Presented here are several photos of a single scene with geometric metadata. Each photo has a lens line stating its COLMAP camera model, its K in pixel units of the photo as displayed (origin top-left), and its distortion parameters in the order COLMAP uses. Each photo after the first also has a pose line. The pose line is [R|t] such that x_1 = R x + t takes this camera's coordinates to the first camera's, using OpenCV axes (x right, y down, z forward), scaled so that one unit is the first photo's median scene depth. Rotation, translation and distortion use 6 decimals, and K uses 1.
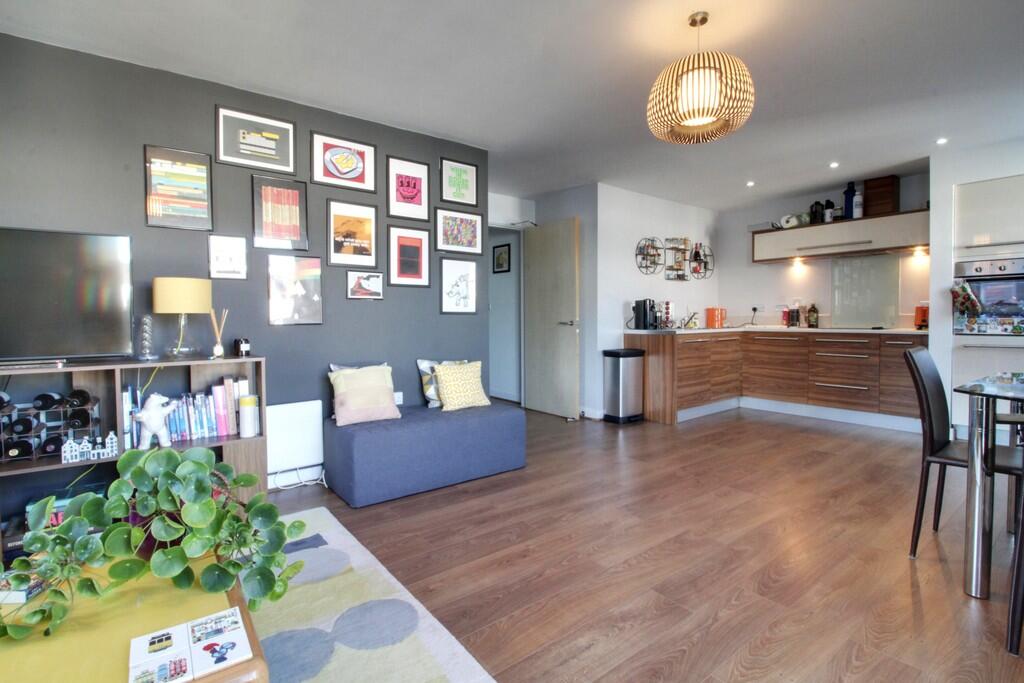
lens RADIAL K [[474.7, 0, 514.0], [0, 474.7, 329.1], [0, 0, 1]] dist [0.002779, -0.014595]
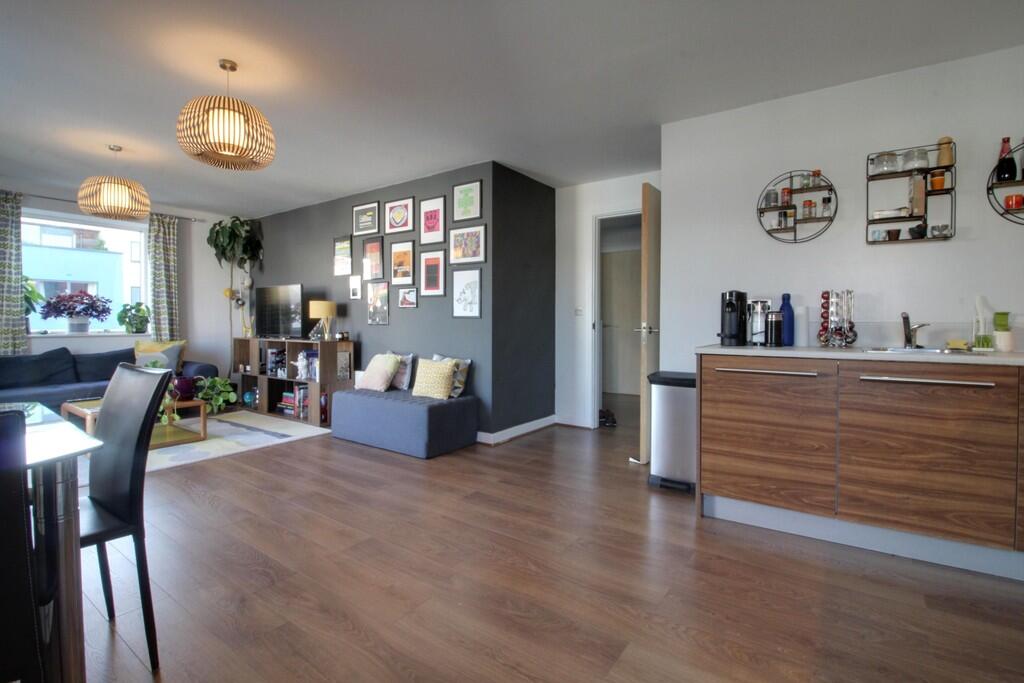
lens RADIAL K [[474.7, 0, 514.0], [0, 474.7, 329.1], [0, 0, 1]] dist [0.002779, -0.014595]
pose [[0.296797, 0.021791, -0.954692, 0.990867], [-0.027910, 0.999510, 0.014137, -0.024430], [0.954533, 0.022449, 0.297260, 0.771682]]
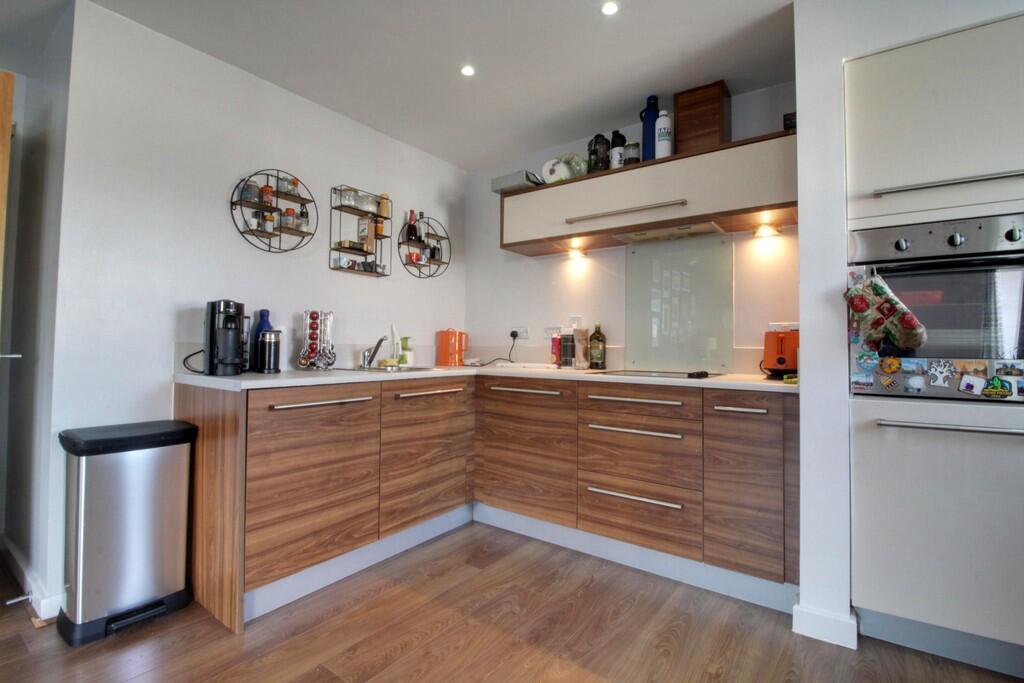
lens RADIAL K [[474.7, 0, 514.0], [0, 474.7, 329.1], [0, 0, 1]] dist [0.002779, -0.014595]
pose [[0.960263, 0.026721, 0.277816, 0.543245], [-0.010149, 0.998091, -0.060918, -0.020416], [-0.278914, 0.055678, 0.958701, 0.703847]]
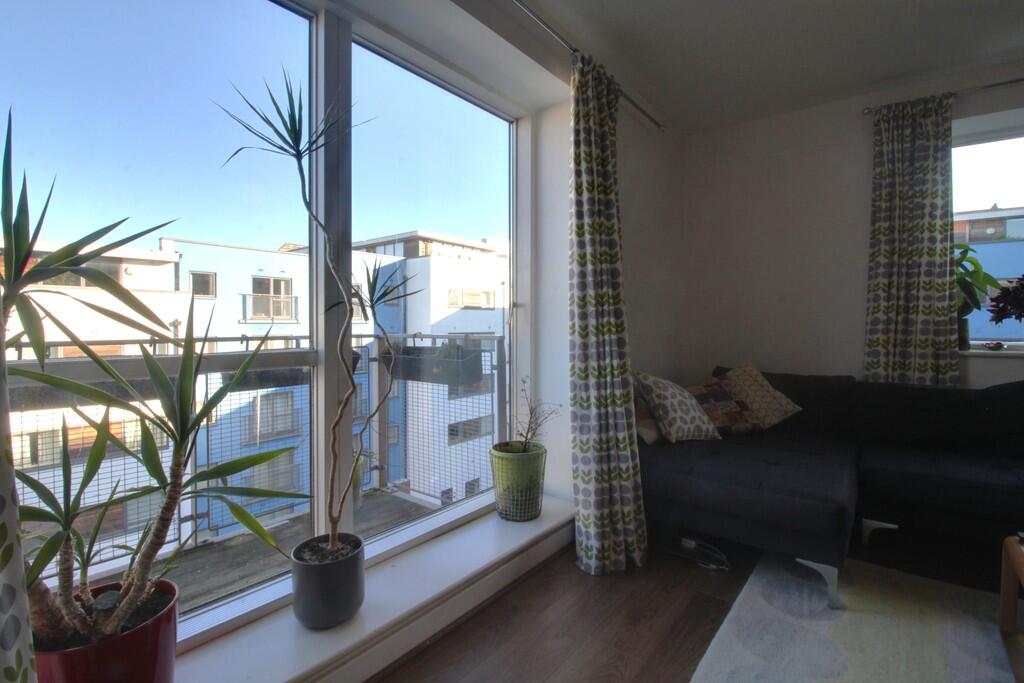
lens RADIAL K [[474.7, 0, 514.0], [0, 474.7, 329.1], [0, 0, 1]] dist [0.002779, -0.014595]
pose [[-0.970528, 0.006234, -0.240909, 0.213599], [-0.002516, 0.999349, 0.035997, -0.009397], [0.240976, 0.035542, -0.969880, 0.410878]]
